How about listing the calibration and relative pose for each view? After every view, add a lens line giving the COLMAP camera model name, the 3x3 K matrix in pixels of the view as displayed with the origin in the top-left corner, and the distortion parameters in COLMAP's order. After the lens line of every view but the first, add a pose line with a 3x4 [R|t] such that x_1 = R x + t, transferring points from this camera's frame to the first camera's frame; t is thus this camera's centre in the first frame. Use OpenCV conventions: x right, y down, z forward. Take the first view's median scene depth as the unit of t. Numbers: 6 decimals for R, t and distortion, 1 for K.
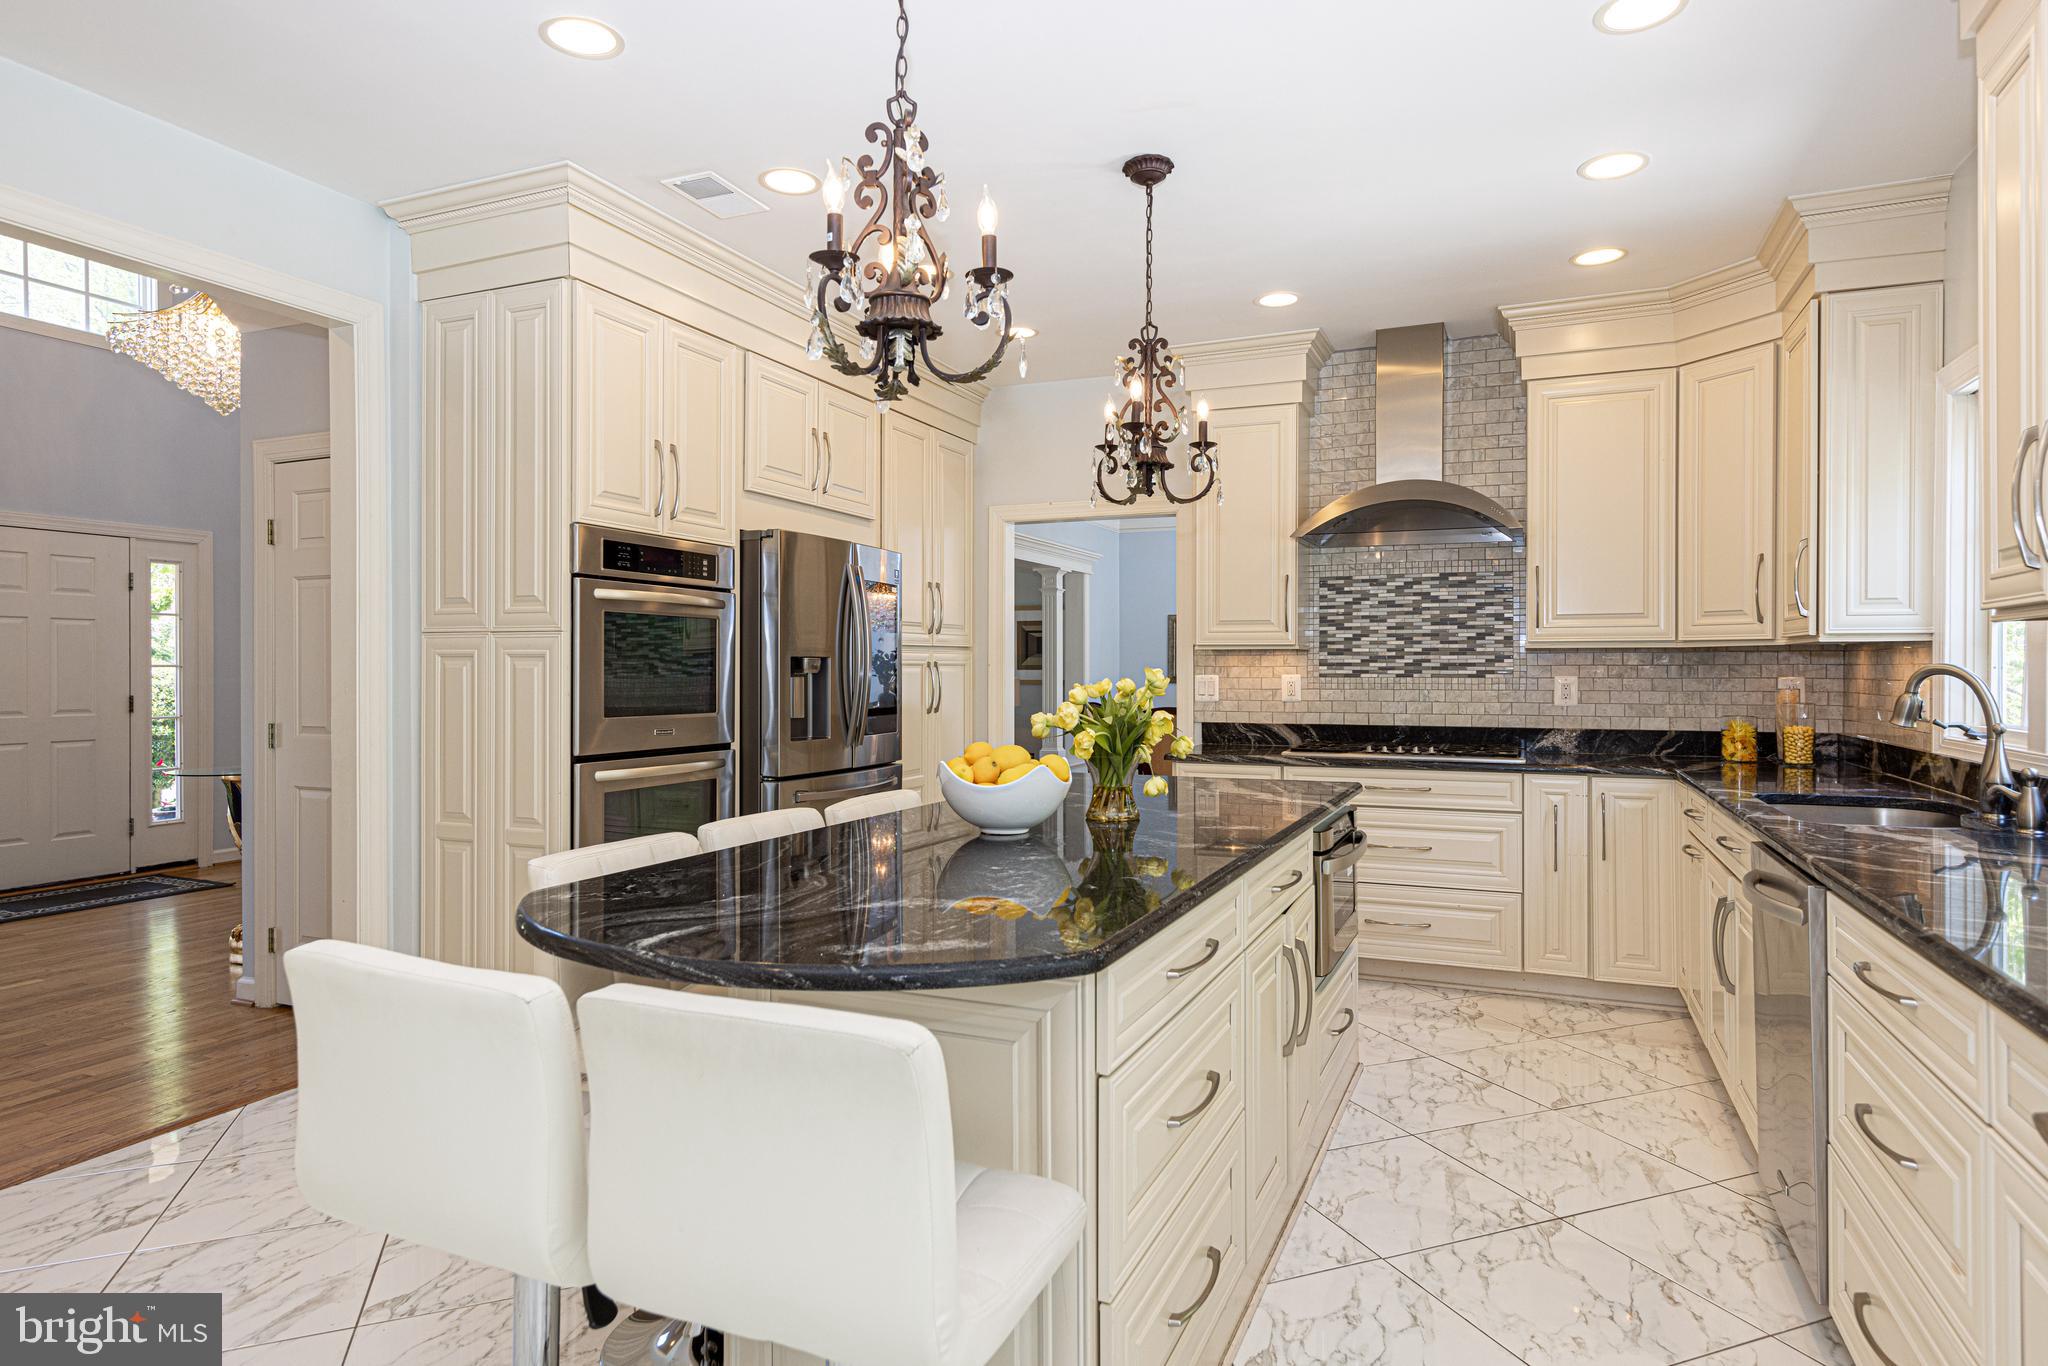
lens RADIAL K [[1148.6, 0, 1032.6], [0, 1148.6, 673.3], [0, 0, 1]] dist [-0.001419, 0.000350]
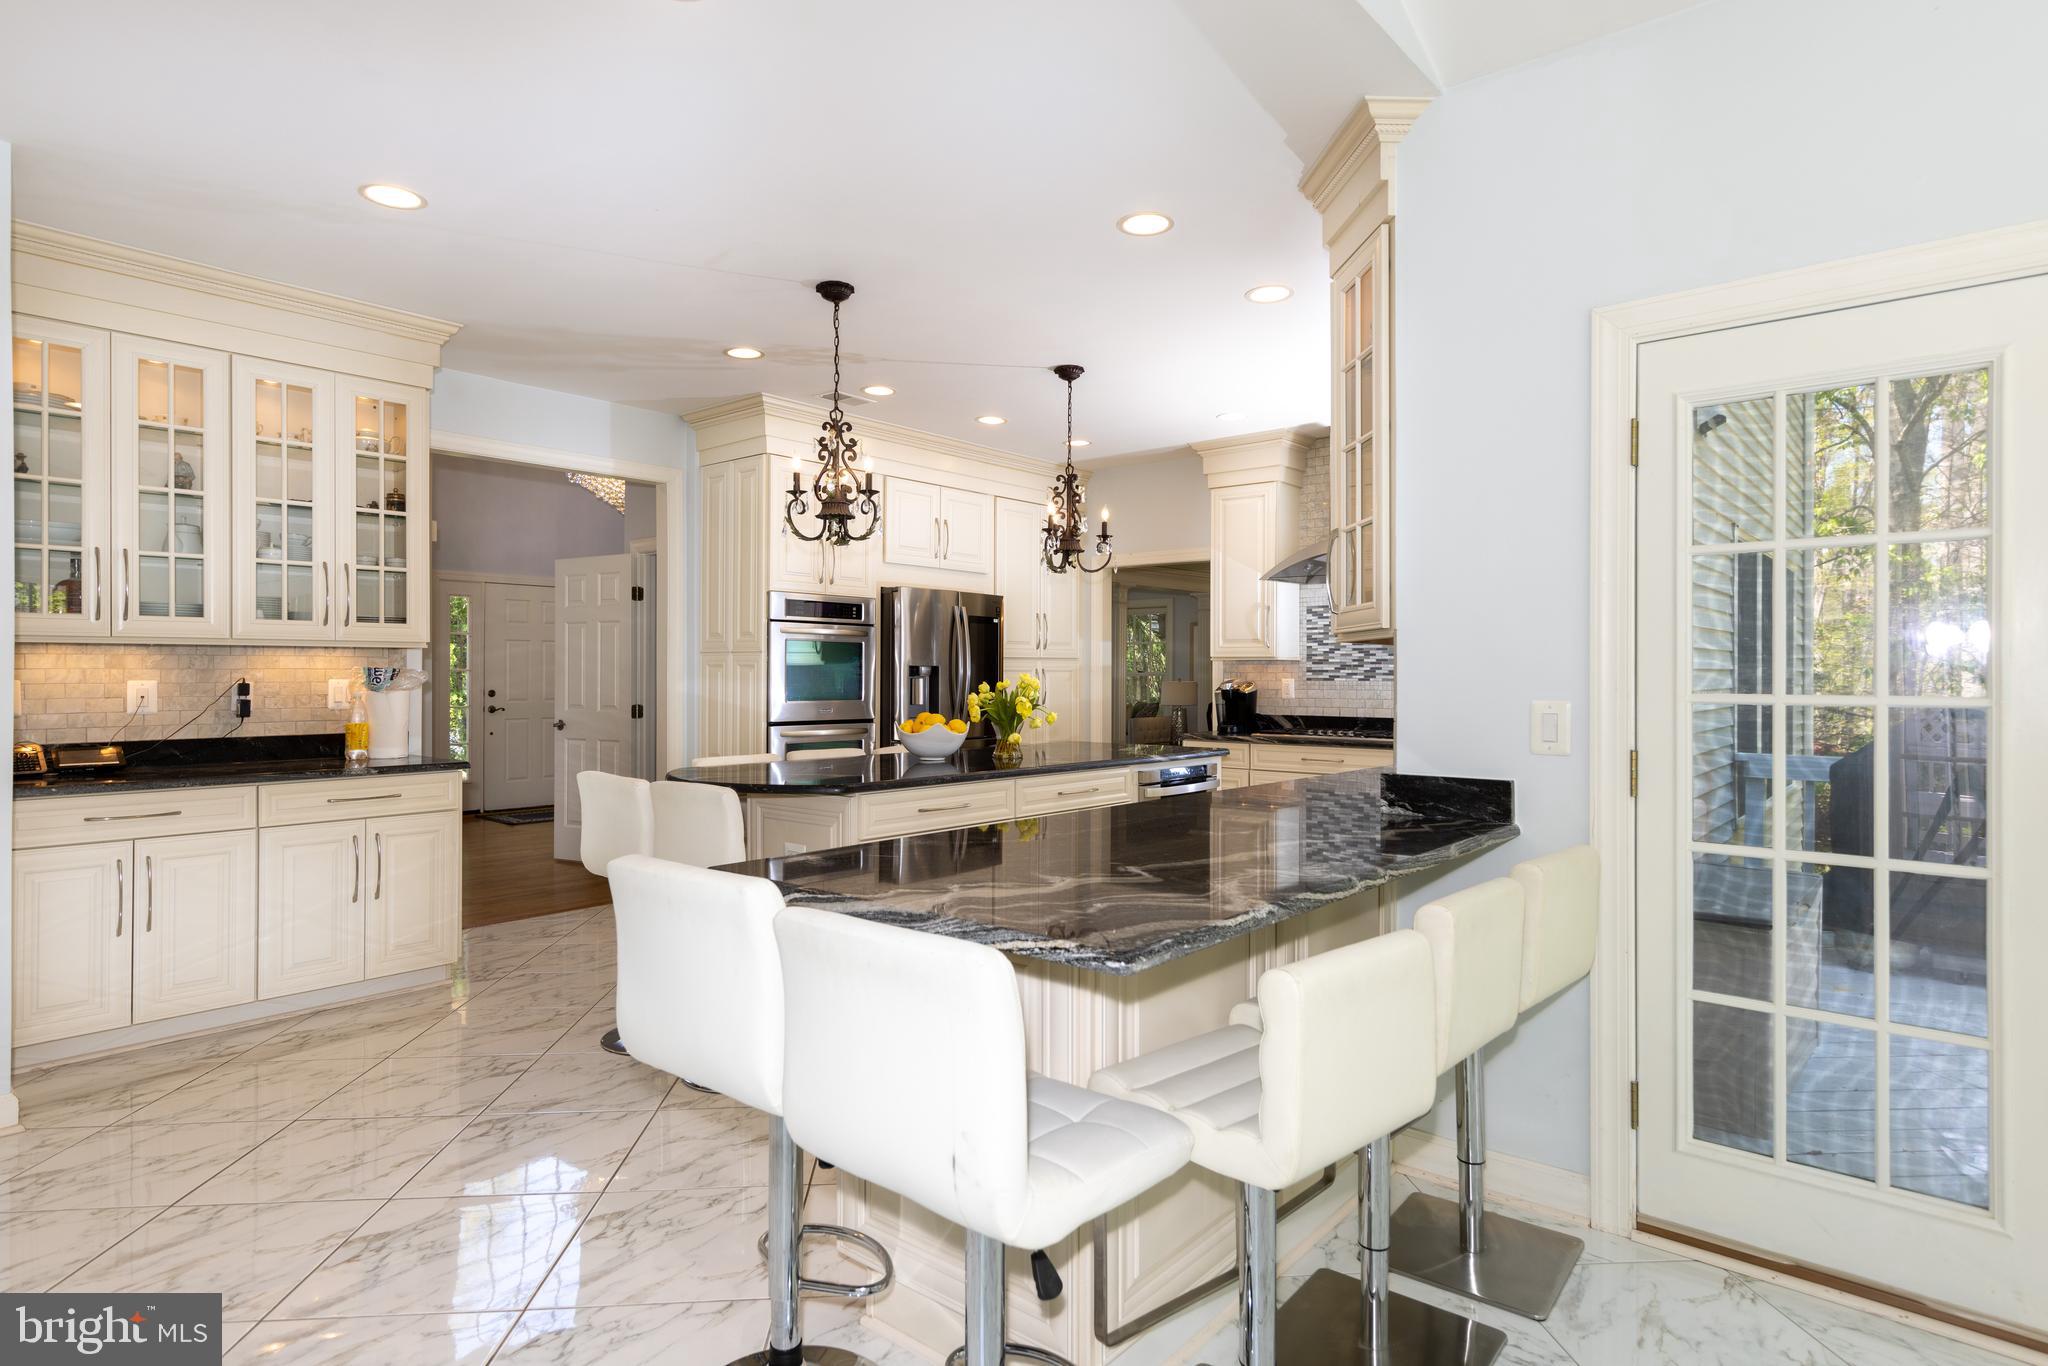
lens RADIAL K [[1121.1, 0, 1023.0], [0, 1121.1, 681.7], [0, 0, 1]] dist [-0.000966, -0.000021]
pose [[0.949546, 0.005017, -0.313589, 0.425416], [-0.004043, 0.999985, 0.003755, 0.001429], [0.313603, -0.002298, 0.949551, -0.432459]]
